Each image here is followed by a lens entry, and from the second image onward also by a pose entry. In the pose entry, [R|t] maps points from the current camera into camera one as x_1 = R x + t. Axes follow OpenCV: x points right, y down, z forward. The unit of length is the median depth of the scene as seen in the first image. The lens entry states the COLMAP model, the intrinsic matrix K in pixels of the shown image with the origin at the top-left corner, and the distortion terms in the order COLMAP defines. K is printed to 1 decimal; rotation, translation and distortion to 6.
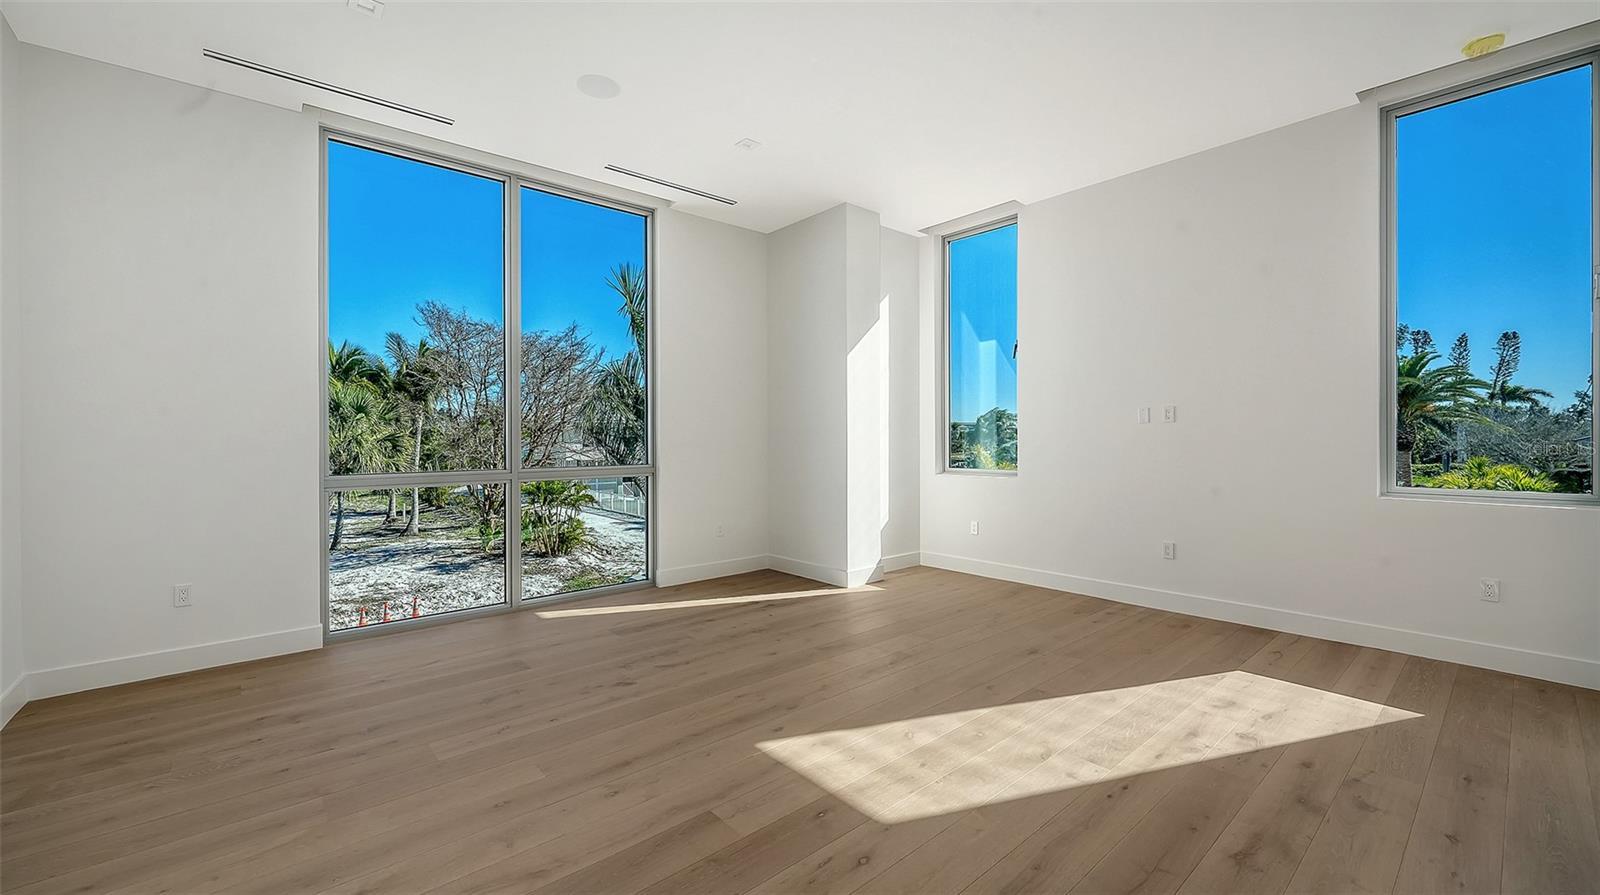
lens RADIAL K [[636.4, 0, 799.5], [0, 636.4, 446.7], [0, 0, 1]] dist [-0.000103, -0.000164]
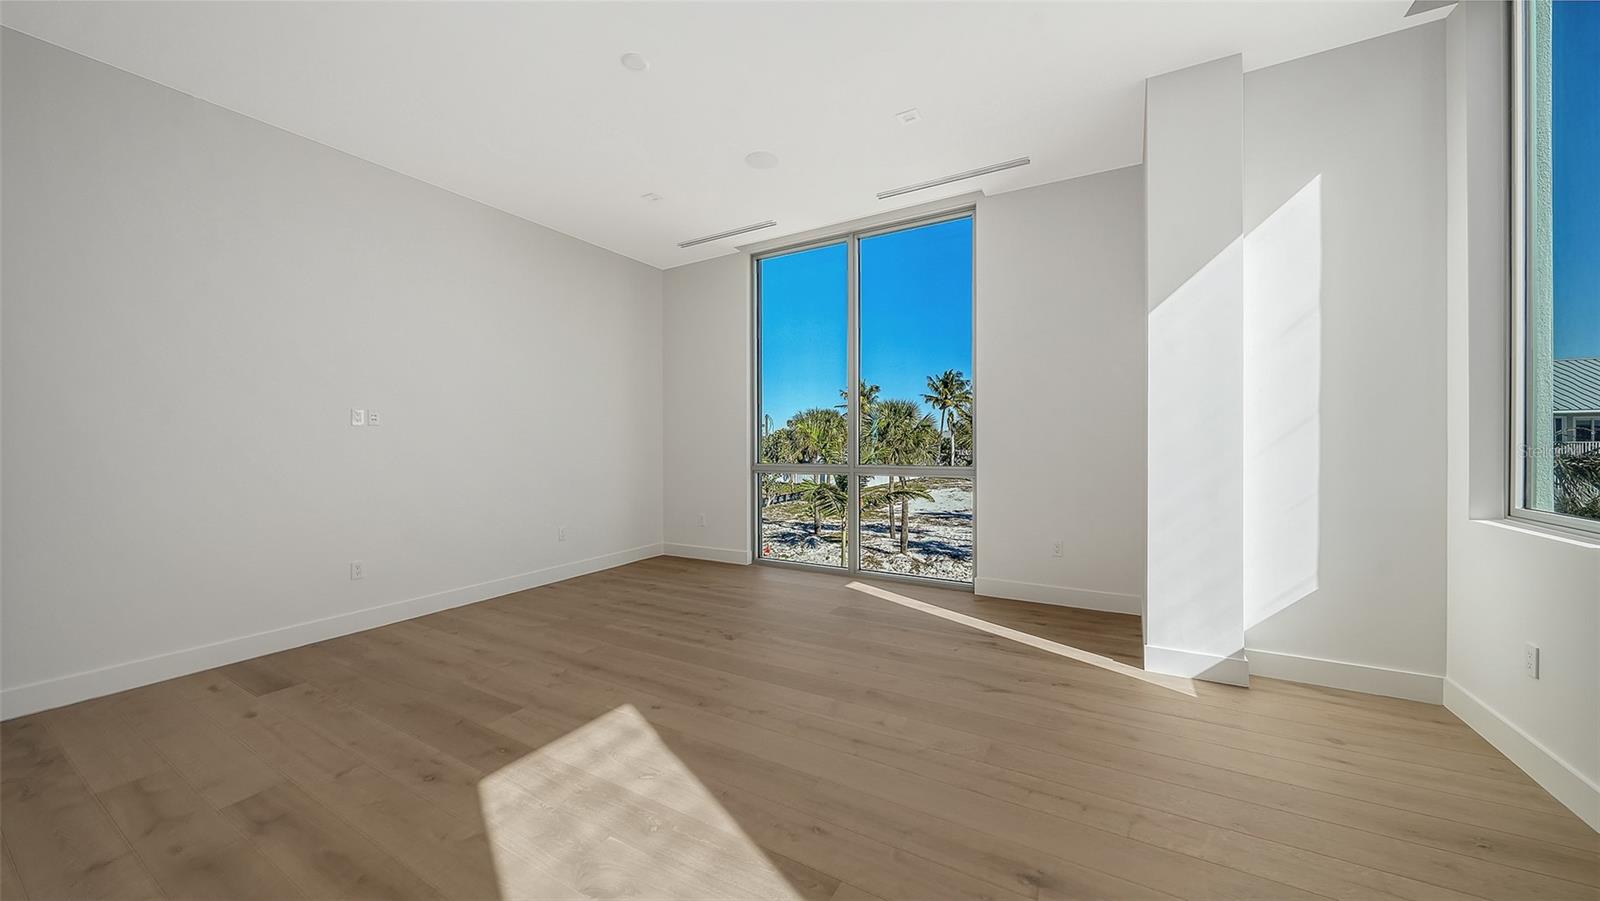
lens RADIAL K [[549.8, 0, 798.6], [0, 549.8, 446.3], [0, 0, 1]] dist [-0.001978, -0.000190]
pose [[0.324731, 0.009468, -0.945759, 0.983531], [-0.009082, 0.999935, 0.006892, -0.015246], [0.945763, 0.006351, 0.324796, 0.966019]]
